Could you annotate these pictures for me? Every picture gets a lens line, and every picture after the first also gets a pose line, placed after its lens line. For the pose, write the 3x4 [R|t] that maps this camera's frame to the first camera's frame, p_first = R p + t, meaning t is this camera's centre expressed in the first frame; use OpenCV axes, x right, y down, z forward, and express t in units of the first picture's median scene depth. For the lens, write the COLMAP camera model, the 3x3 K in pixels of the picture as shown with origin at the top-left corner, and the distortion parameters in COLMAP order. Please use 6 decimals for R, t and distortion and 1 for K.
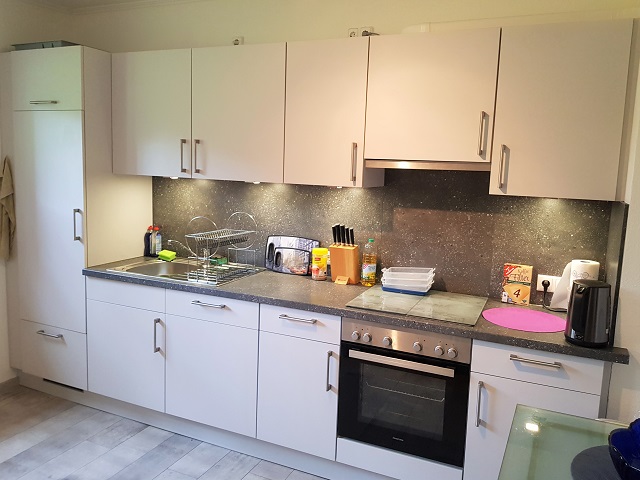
lens RADIAL K [[530.3, 0, 320.8], [0, 530.3, 227.7], [0, 0, 1]] dist [0.007083, -0.004376]
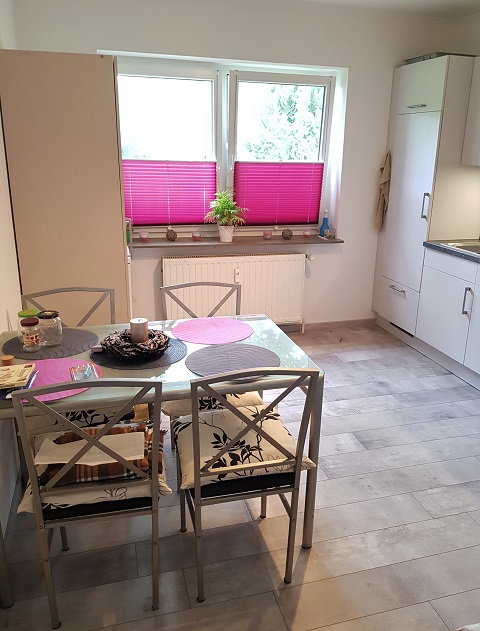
lens RADIAL K [[518.8, 0, 240.0], [0, 518.8, 315.5], [0, 0, 1]] dist [-0.007143, -0.007500]
pose [[0.643876, 0.213818, -0.734646, 0.219372], [-0.083745, 0.974085, 0.210109, 0.026315], [0.760533, -0.073761, 0.645096, -0.153761]]
